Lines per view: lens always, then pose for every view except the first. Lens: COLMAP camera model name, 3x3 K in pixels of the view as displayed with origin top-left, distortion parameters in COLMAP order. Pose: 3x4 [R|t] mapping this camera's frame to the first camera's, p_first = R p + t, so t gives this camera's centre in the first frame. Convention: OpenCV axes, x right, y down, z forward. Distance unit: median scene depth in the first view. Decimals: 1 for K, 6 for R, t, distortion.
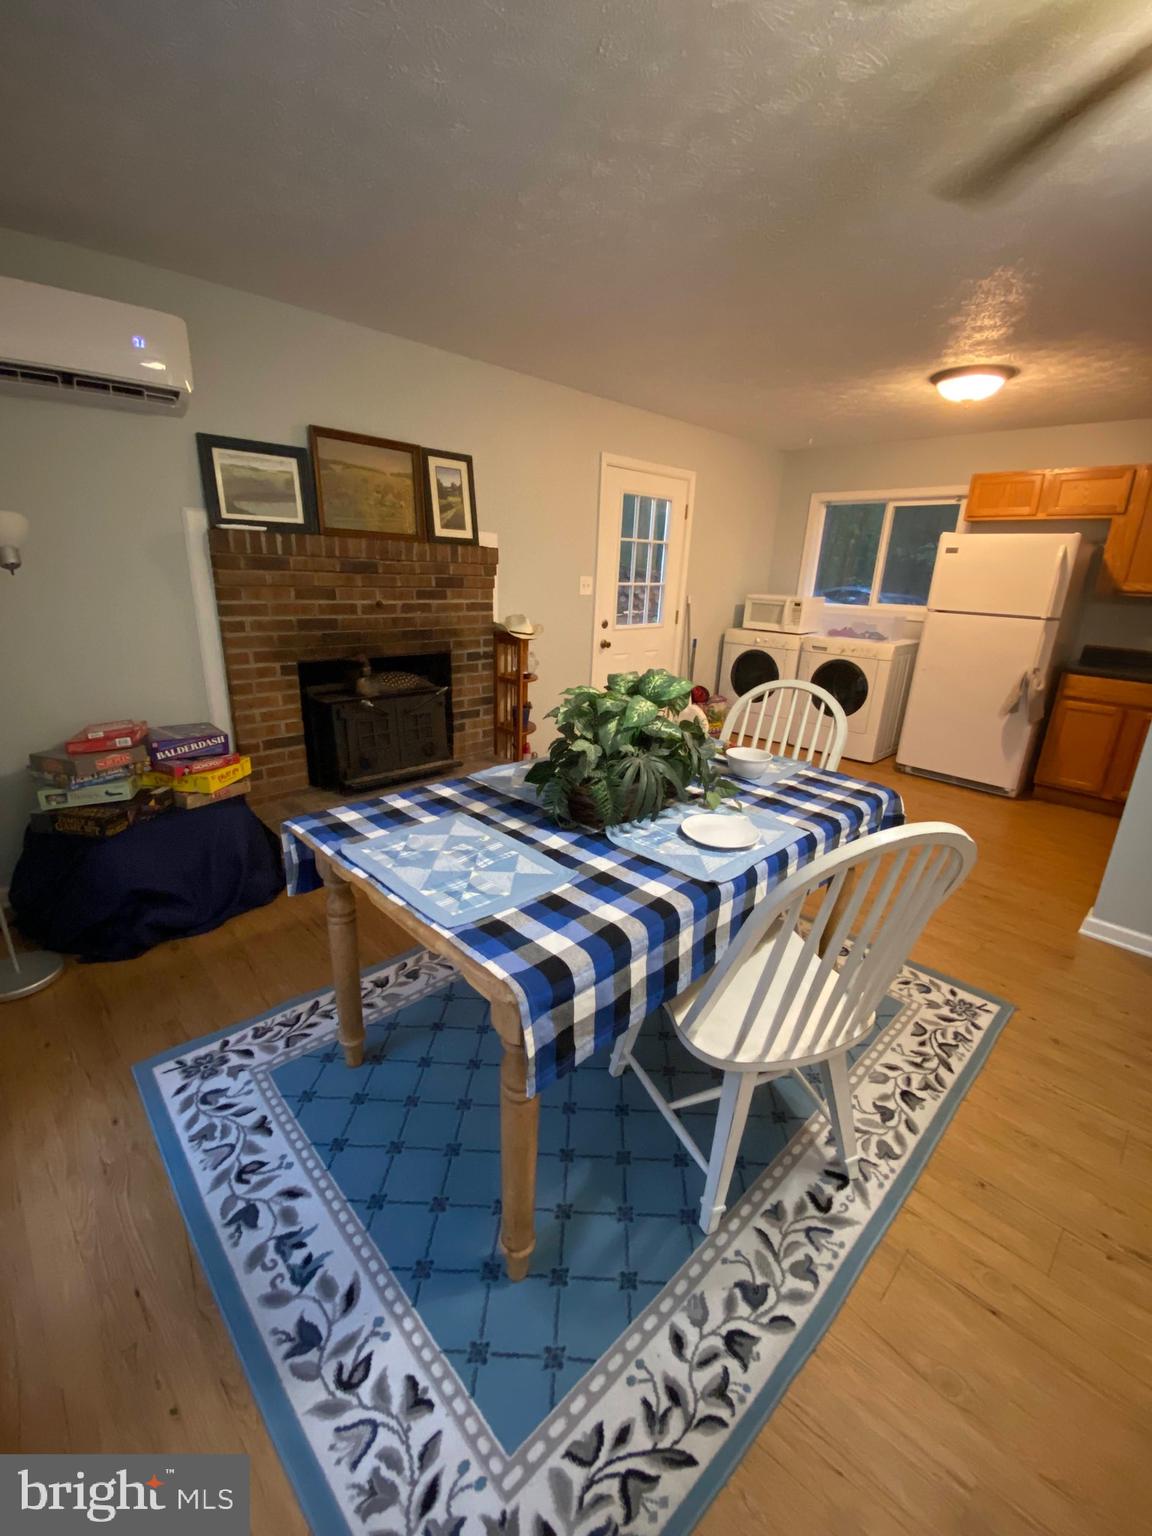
lens RADIAL K [[620.6, 0, 571.1], [0, 620.6, 768.3], [0, 0, 1]] dist [0.014375, -0.017270]
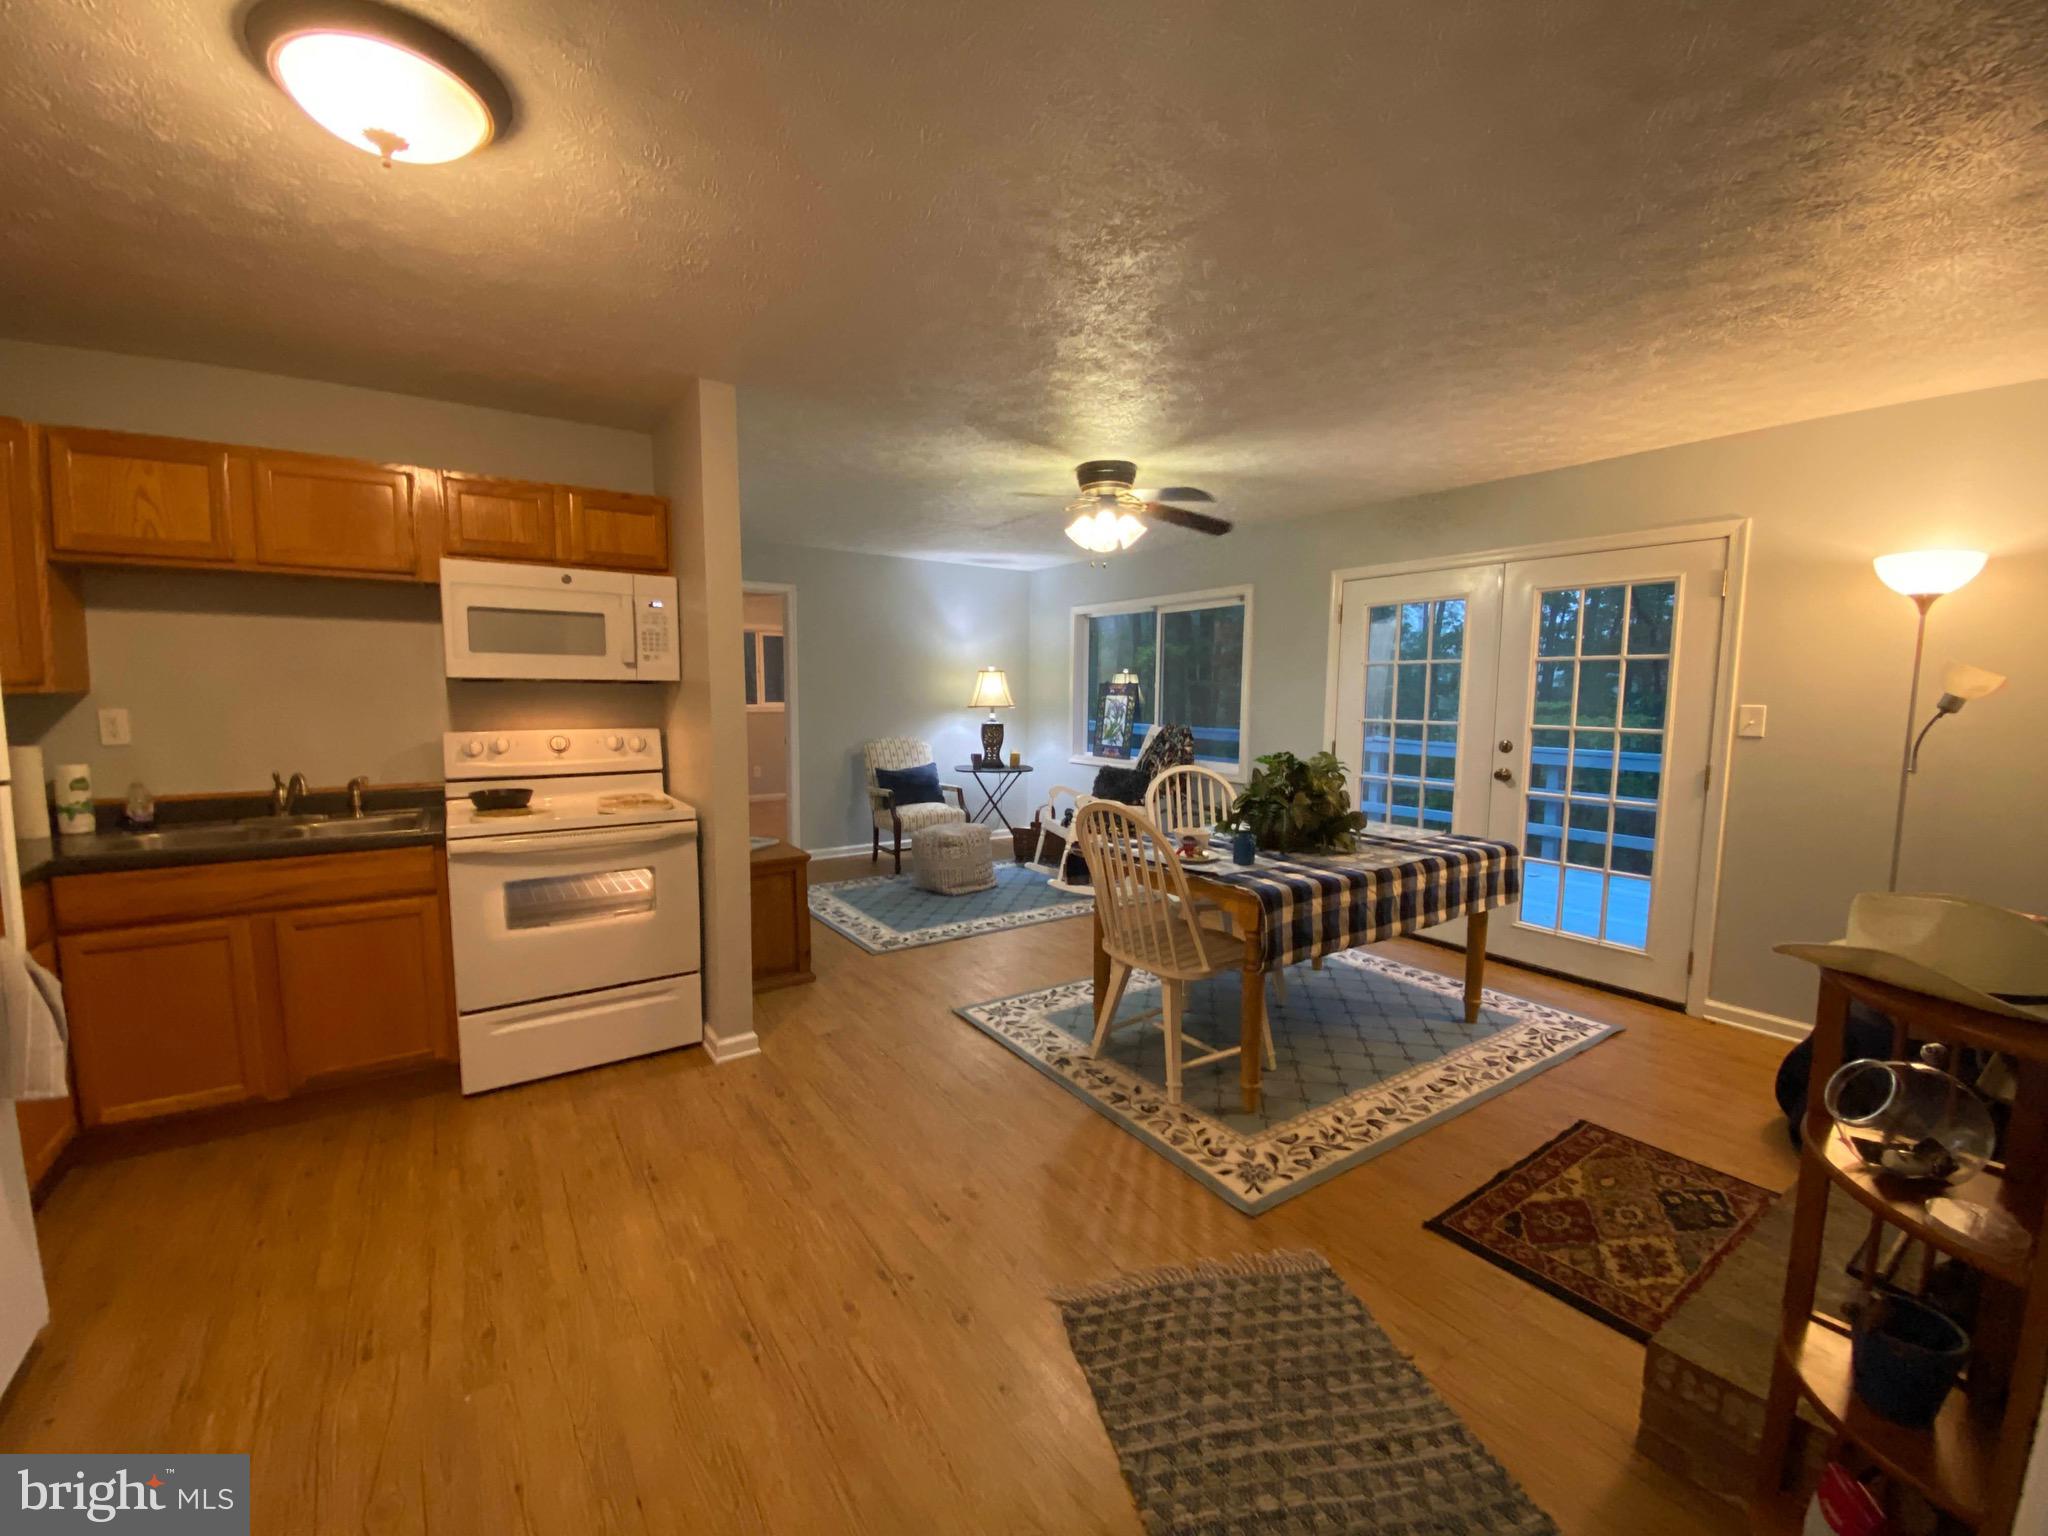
lens RADIAL K [[827.5, 0, 1004.8], [0, 827.5, 764.7], [0, 0, 1]] dist [0.014375, -0.017270]
pose [[-0.983249, -0.058206, 0.172725, 0.254947], [0.013904, 0.920926, 0.389489, -0.511295], [-0.181738, 0.385366, -0.904690, 1.648138]]
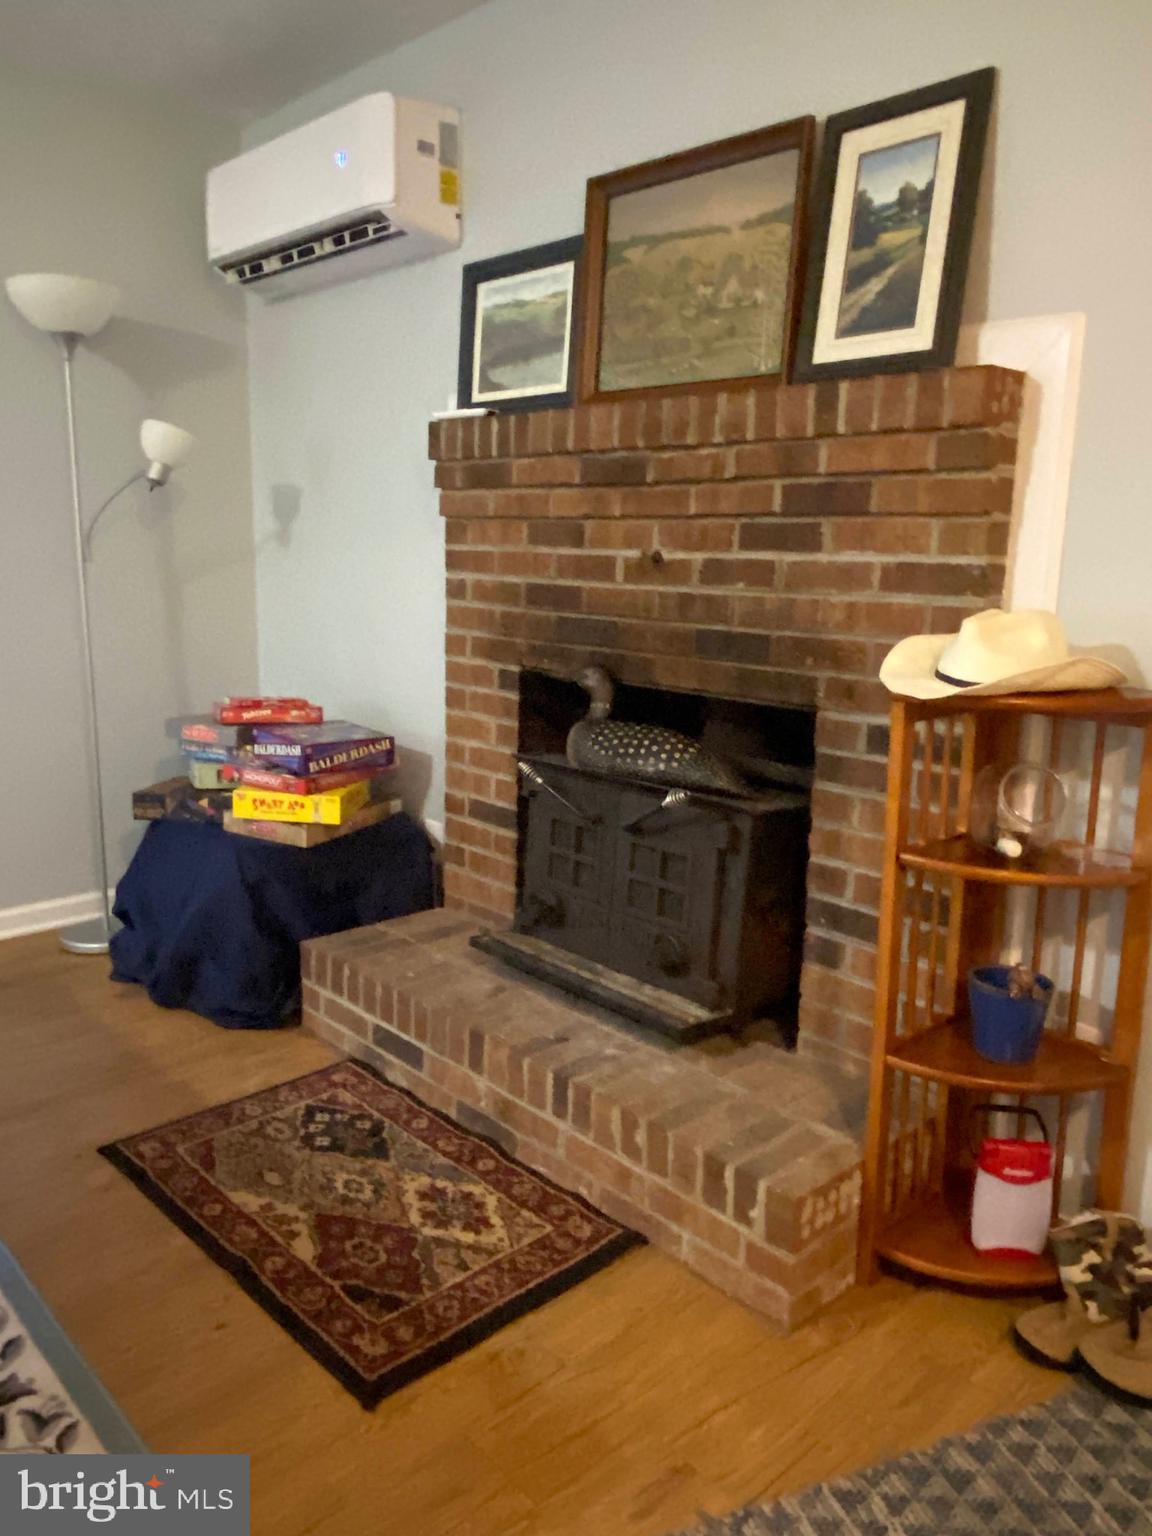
lens RADIAL K [[1123.4, 0, 575.0], [0, 1123.4, 761.9], [0, 0, 1]] dist [0.010959, -0.018223]
pose [[-0.008926, 0.158109, -0.987381, 0.475946], [-0.321518, 0.934534, 0.152553, -0.259354], [0.946862, 0.318822, 0.042494, 1.059557]]
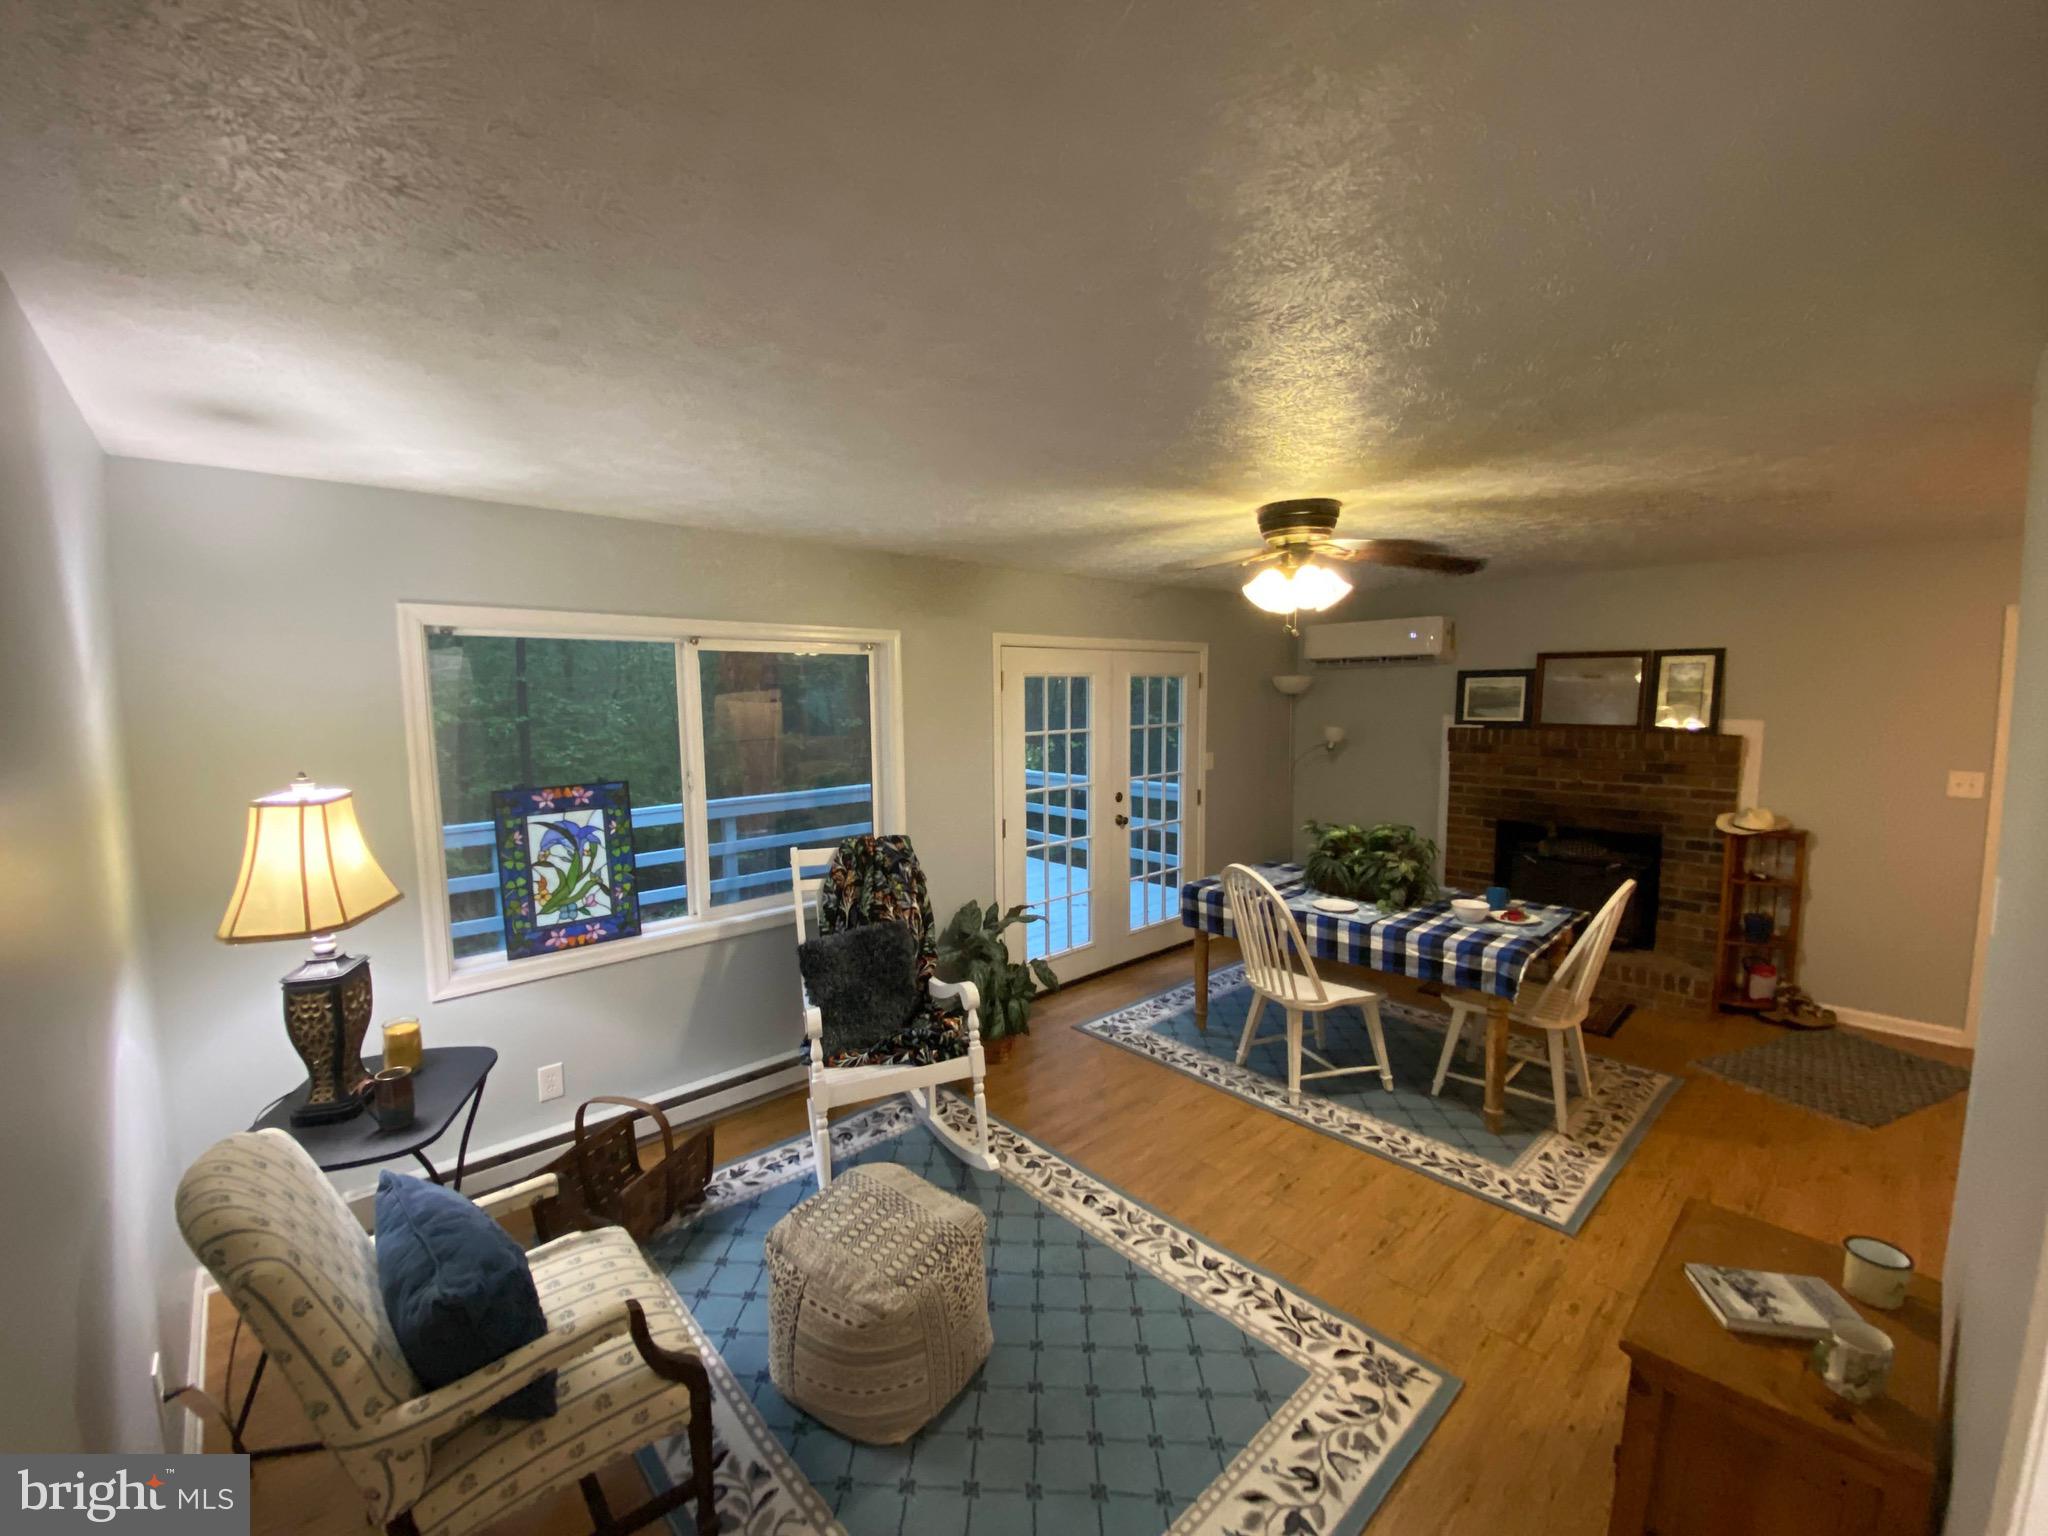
lens RADIAL K [[827.5, 0, 1022.0], [0, 827.5, 771.6], [0, 0, 1]] dist [0.014375, -0.017270]
pose [[-0.019345, 0.063026, -0.997824, 1.394495], [-0.295655, 0.953017, 0.065928, -0.086154], [0.955099, 0.296287, 0.000198, -0.005016]]
